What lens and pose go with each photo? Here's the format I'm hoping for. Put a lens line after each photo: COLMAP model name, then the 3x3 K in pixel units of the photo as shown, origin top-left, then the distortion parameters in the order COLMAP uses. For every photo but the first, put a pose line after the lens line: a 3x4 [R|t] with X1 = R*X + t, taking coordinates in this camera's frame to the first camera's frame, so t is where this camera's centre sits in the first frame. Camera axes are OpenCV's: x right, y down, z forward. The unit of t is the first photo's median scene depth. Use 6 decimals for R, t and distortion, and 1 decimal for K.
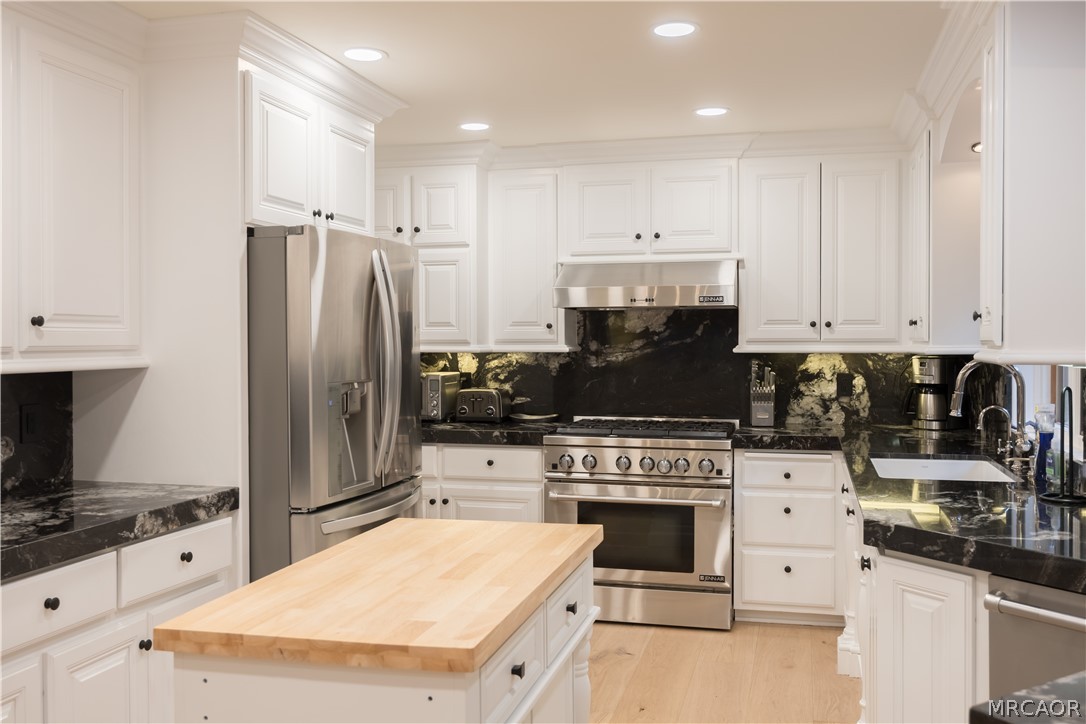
lens RADIAL K [[1004.3, 0, 543.0], [0, 1004.3, 362.0], [0, 0, 1]] dist [-0.001195, 0.006692]
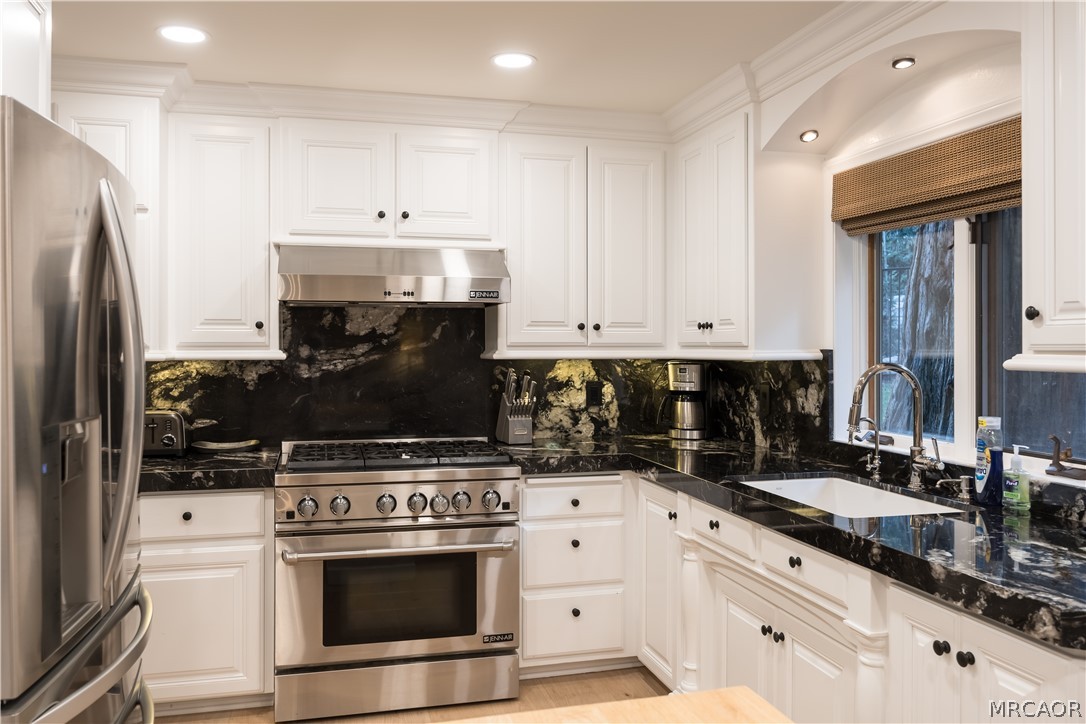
lens RADIAL K [[883.1, 0, 547.6], [0, 883.1, 344.9], [0, 0, 1]] dist [-0.003071, -0.004442]
pose [[0.872378, 0.002330, 0.488827, -0.134934], [0.008680, 0.999757, -0.020256, -0.005817], [-0.488756, 0.021914, 0.872145, 0.326919]]
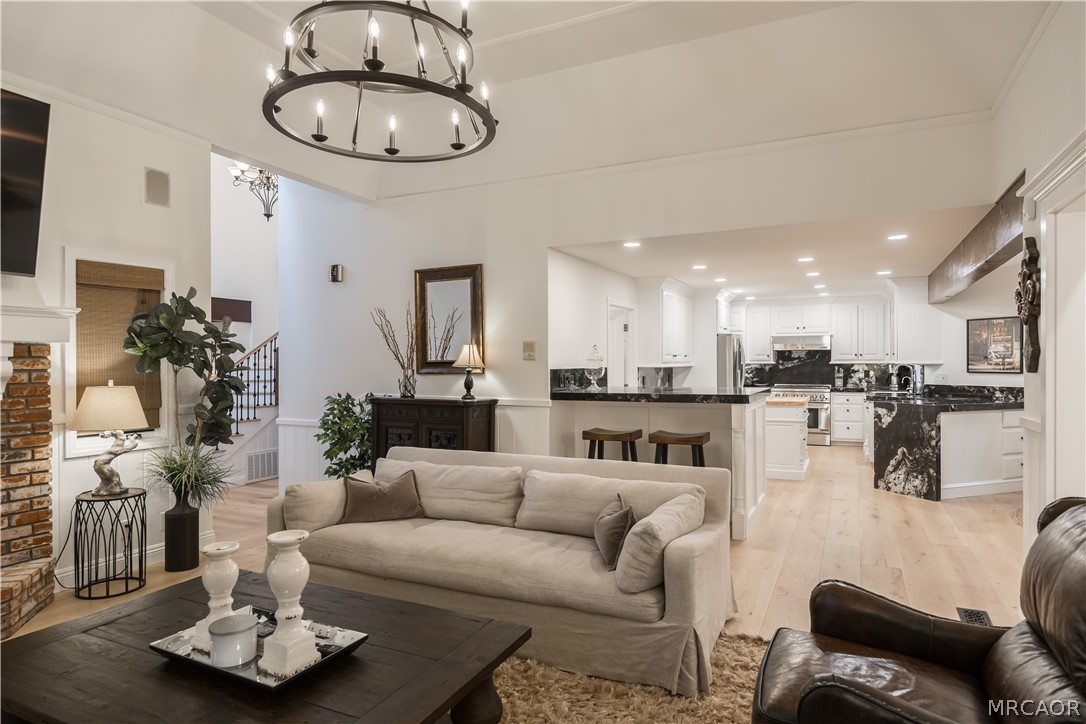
lens RADIAL K [[635.7, 0, 543.0], [0, 635.7, 362.0], [0, 0, 1]] dist [-0.001510, 0.000964]
pose [[0.980360, -0.002976, -0.197196, -0.313946], [-0.000942, 0.999804, -0.019772, 0.026733], [0.197216, 0.019570, 0.980165, -1.199353]]
